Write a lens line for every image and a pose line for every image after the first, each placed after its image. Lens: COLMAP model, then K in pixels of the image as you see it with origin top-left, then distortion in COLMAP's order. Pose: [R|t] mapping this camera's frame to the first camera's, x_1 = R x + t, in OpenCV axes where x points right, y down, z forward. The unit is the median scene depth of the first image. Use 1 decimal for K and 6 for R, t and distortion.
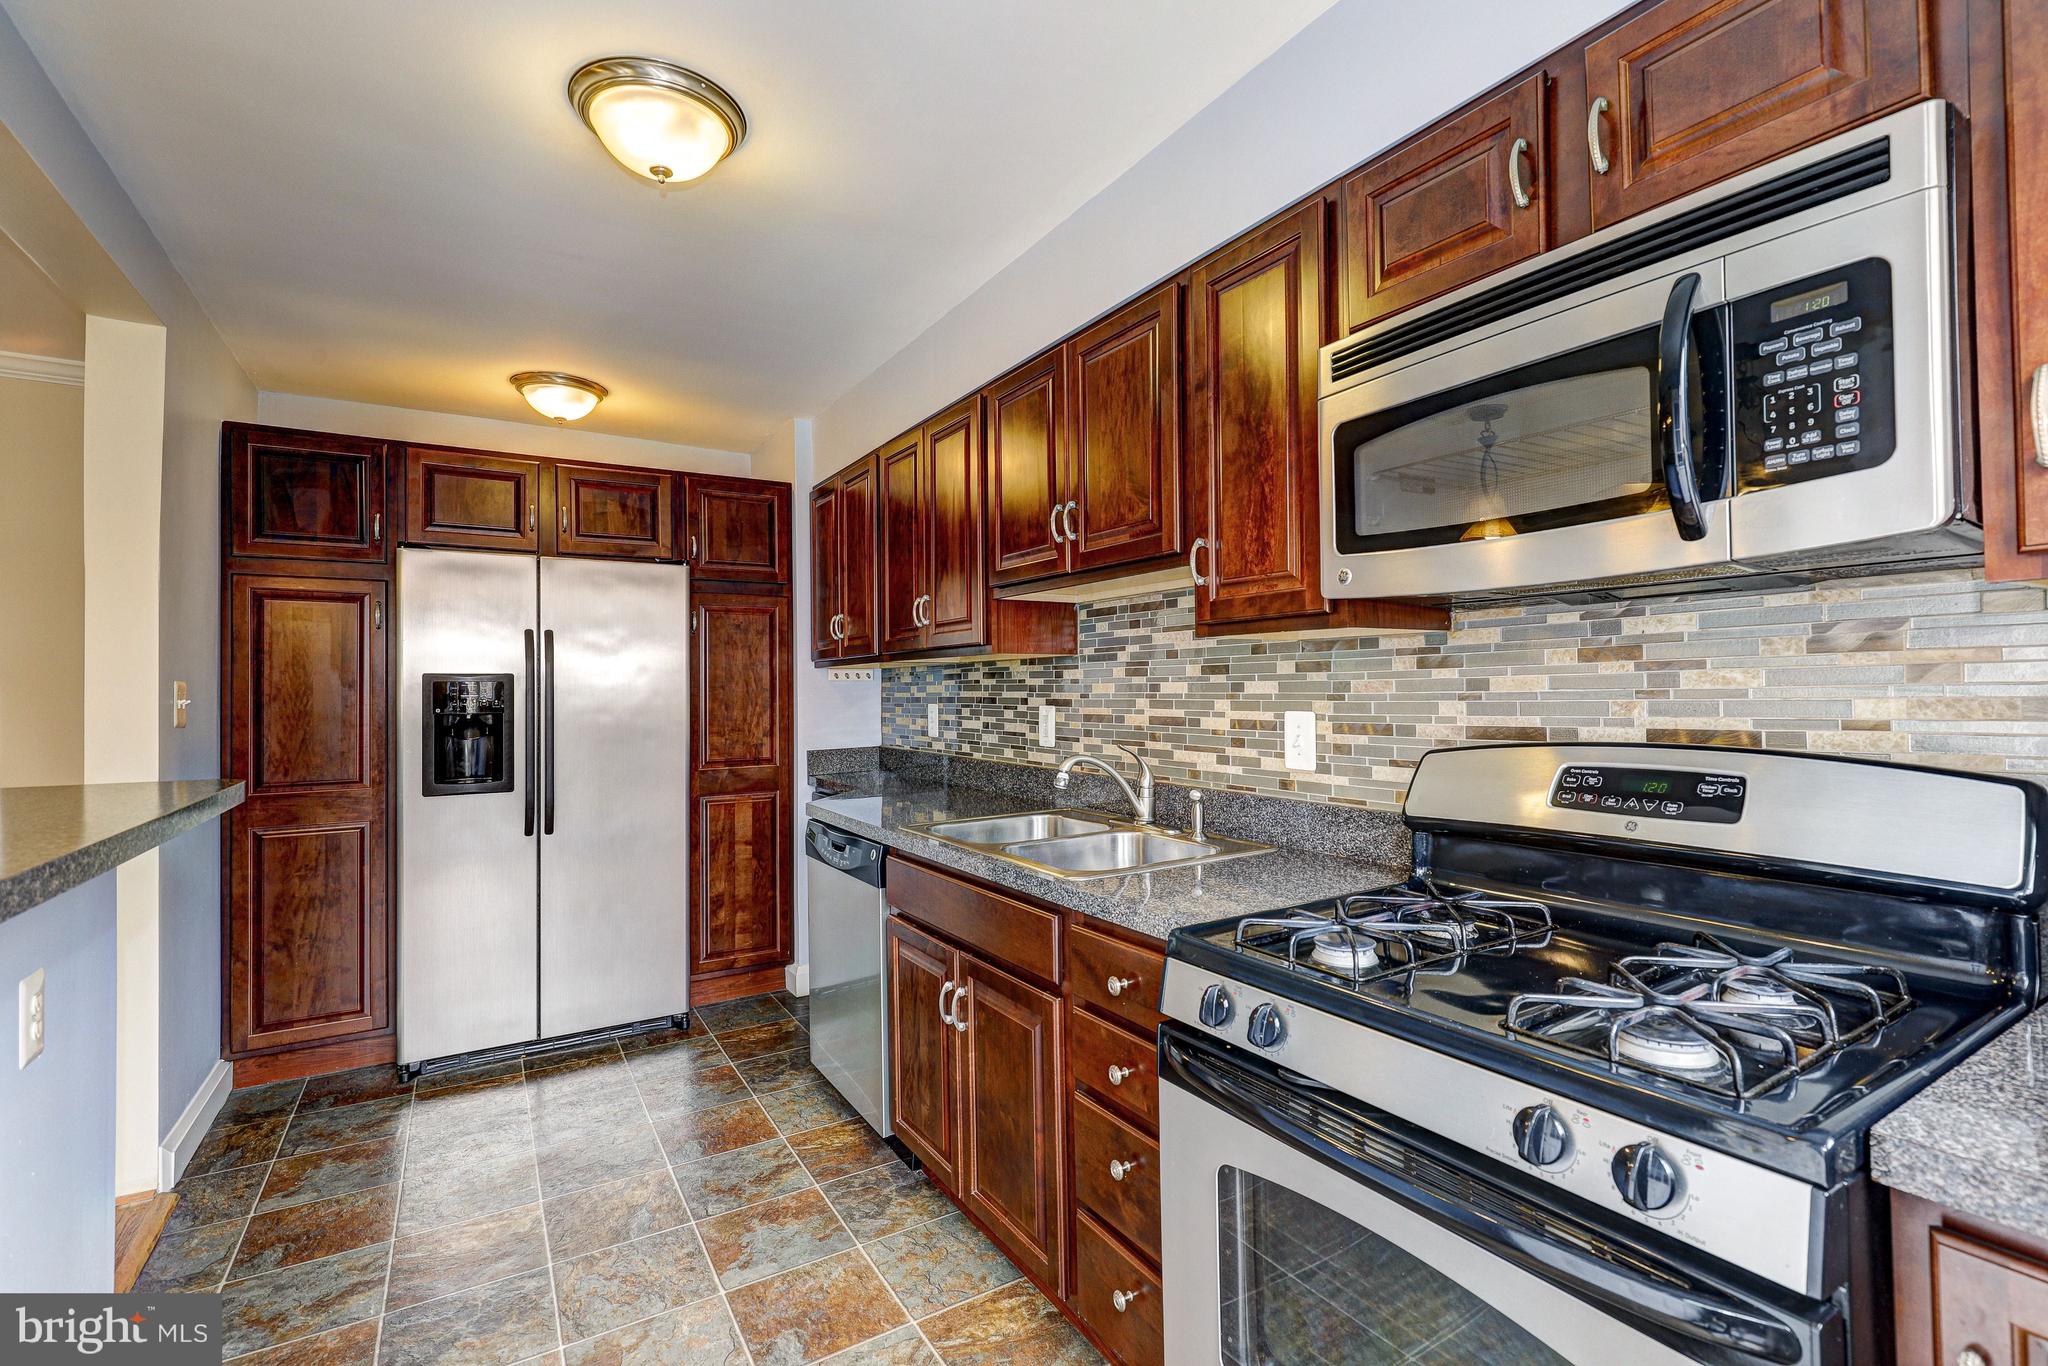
lens RADIAL K [[924.1, 0, 1037.6], [0, 924.1, 685.1], [0, 0, 1]] dist [-0.001817, -0.000227]
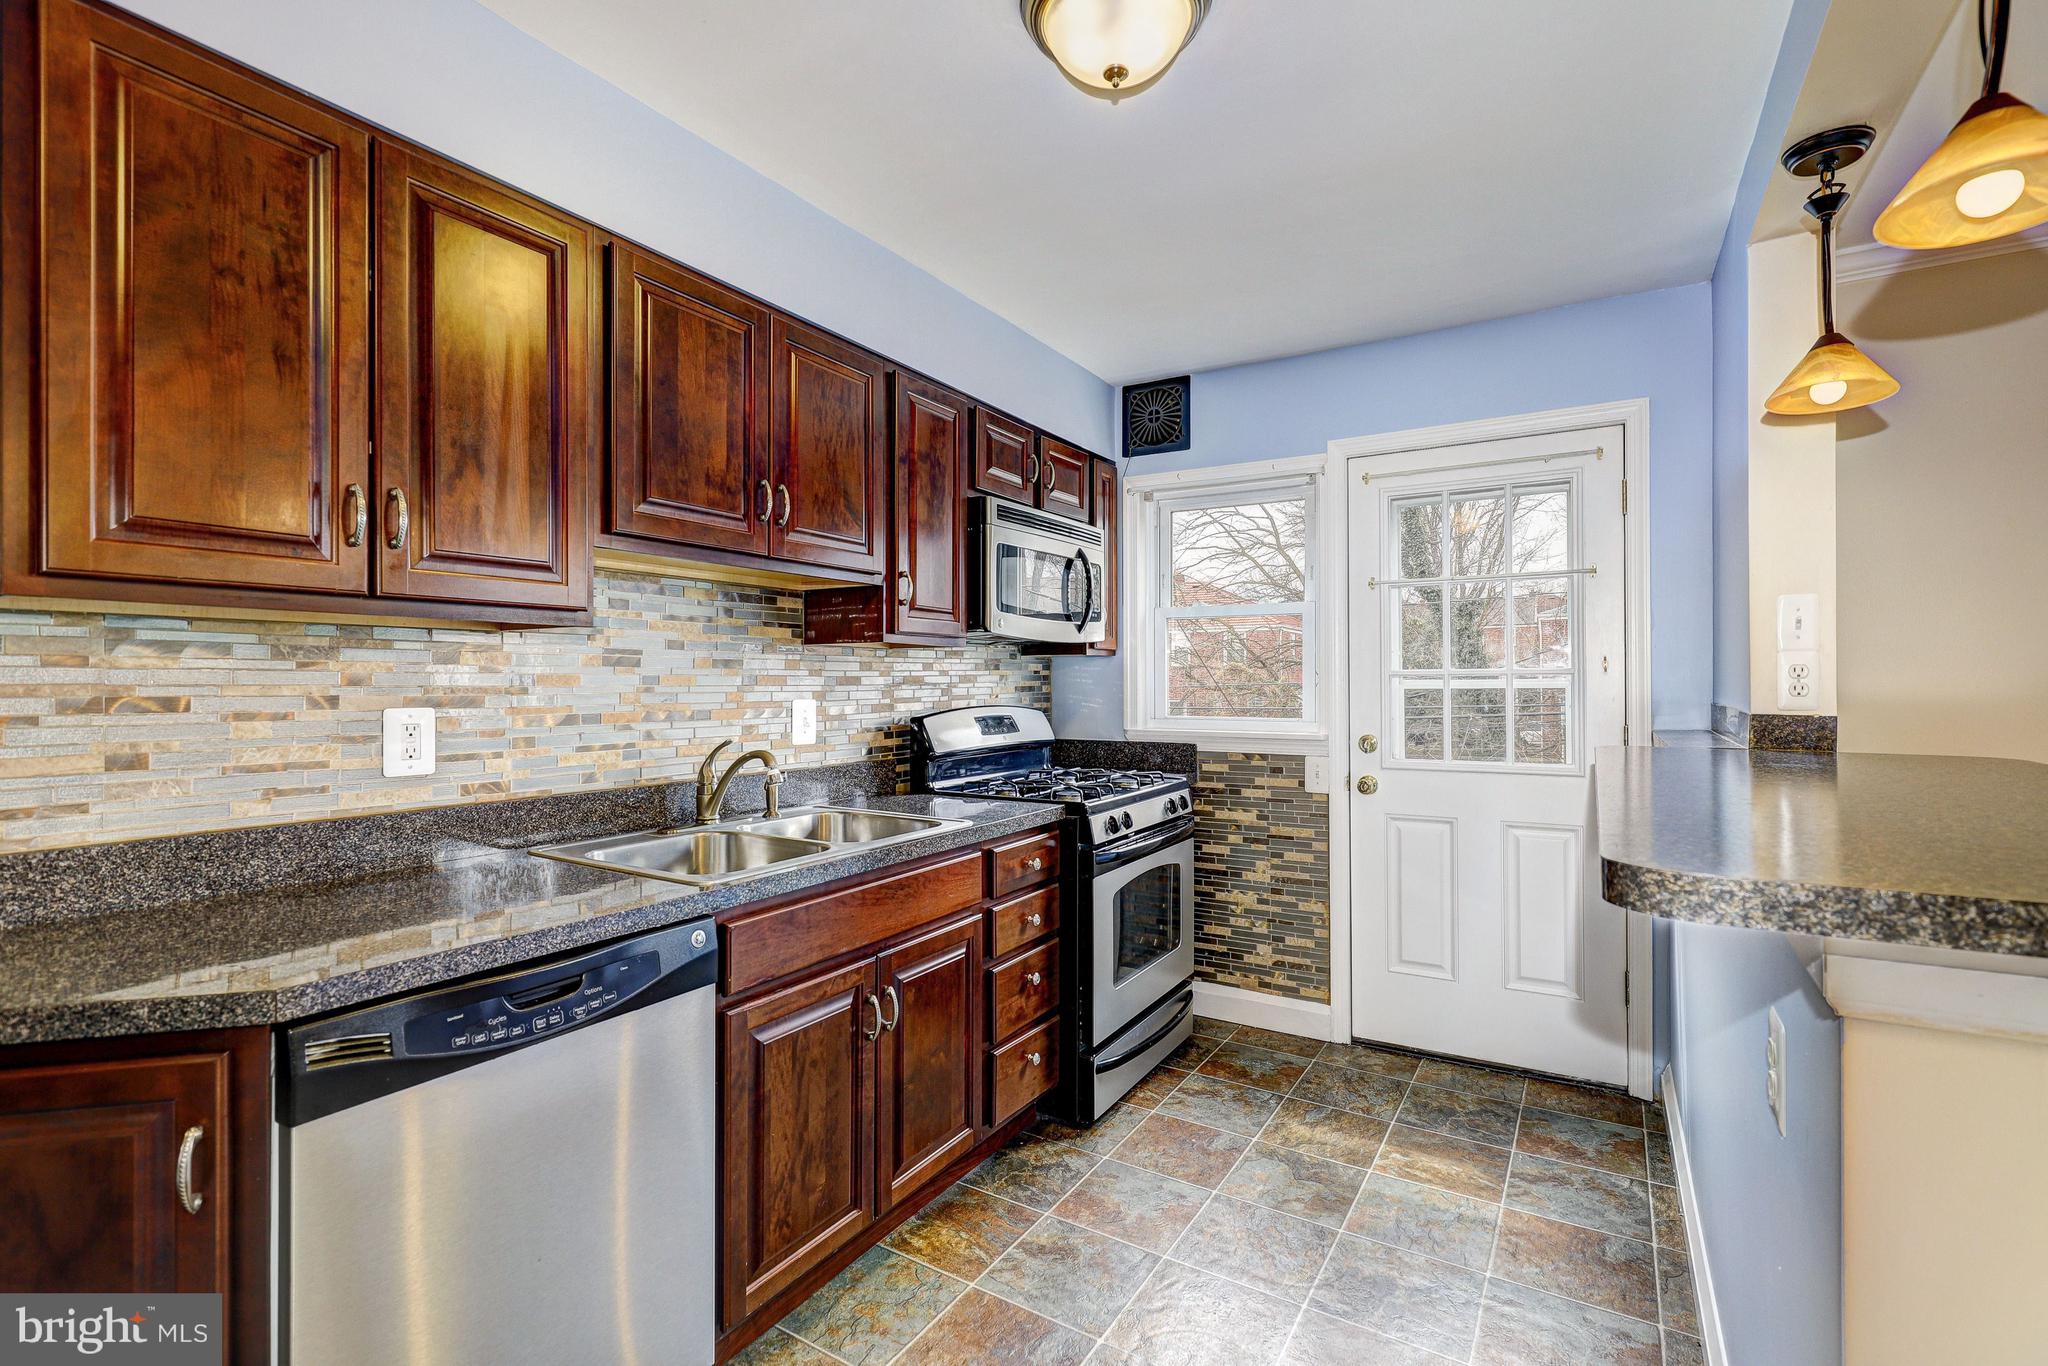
lens RADIAL K [[924.1, 0, 1035.1], [0, 924.1, 678.8], [0, 0, 1]] dist [-0.001817, -0.000227]
pose [[-0.452234, 0.011464, 0.891825, -1.066507], [-0.000525, 0.999914, -0.013120, 0.018176], [-0.891899, -0.006401, -0.452189, 1.362875]]
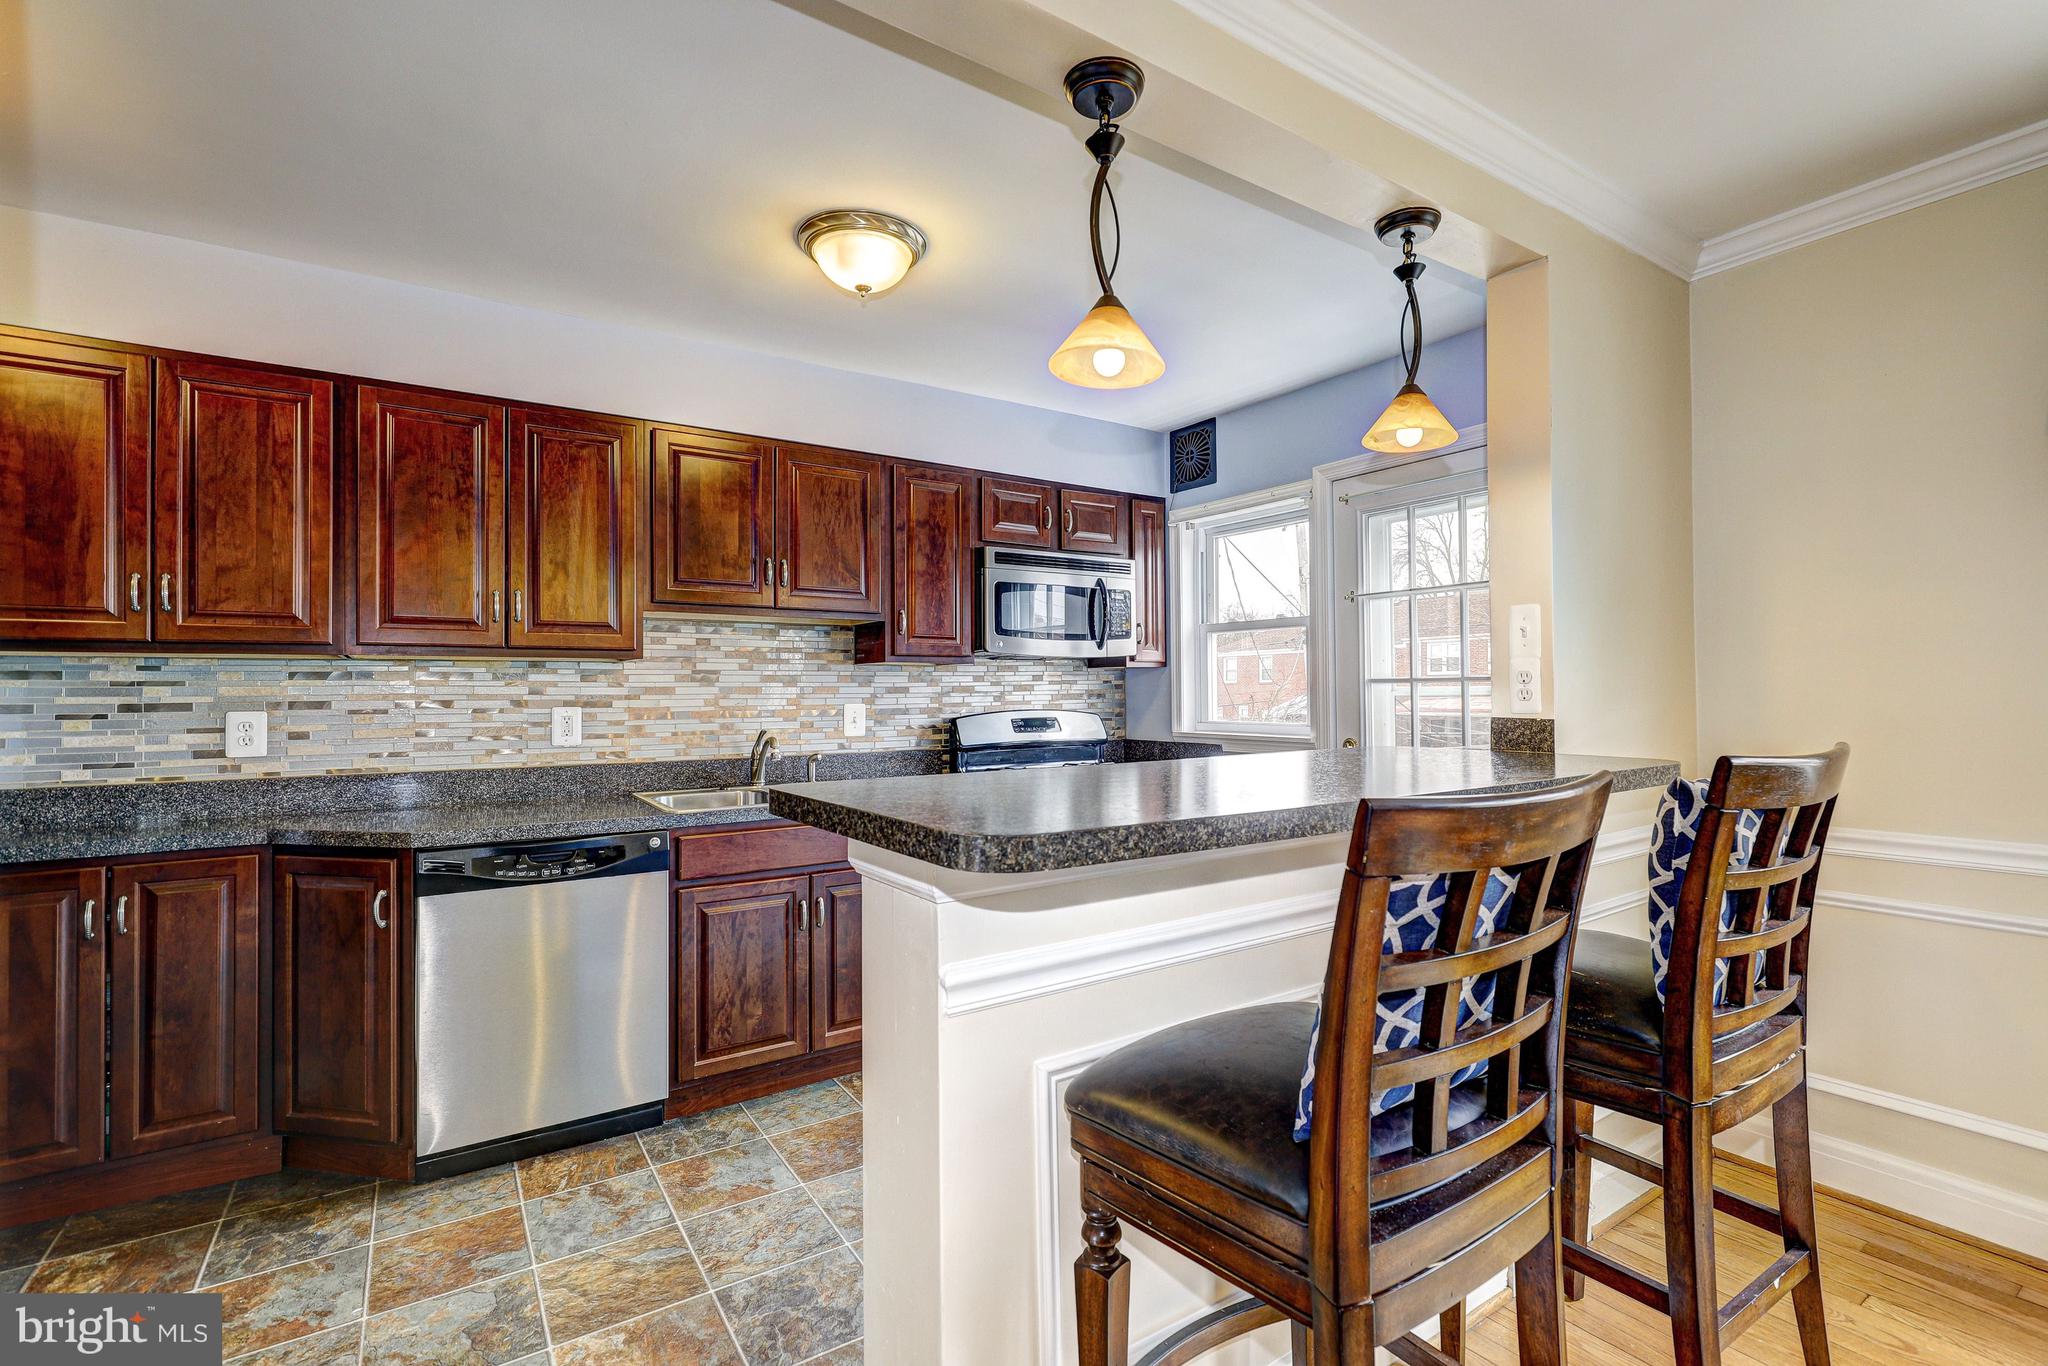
lens RADIAL K [[924.1, 0, 1032.6], [0, 924.1, 680.3], [0, 0, 1]] dist [-0.001817, -0.000227]
pose [[-0.034265, 0.021867, 0.999174, -1.601547], [0.000413, 0.999761, -0.021865, 0.024025], [-0.999413, -0.000337, -0.034266, 0.752548]]
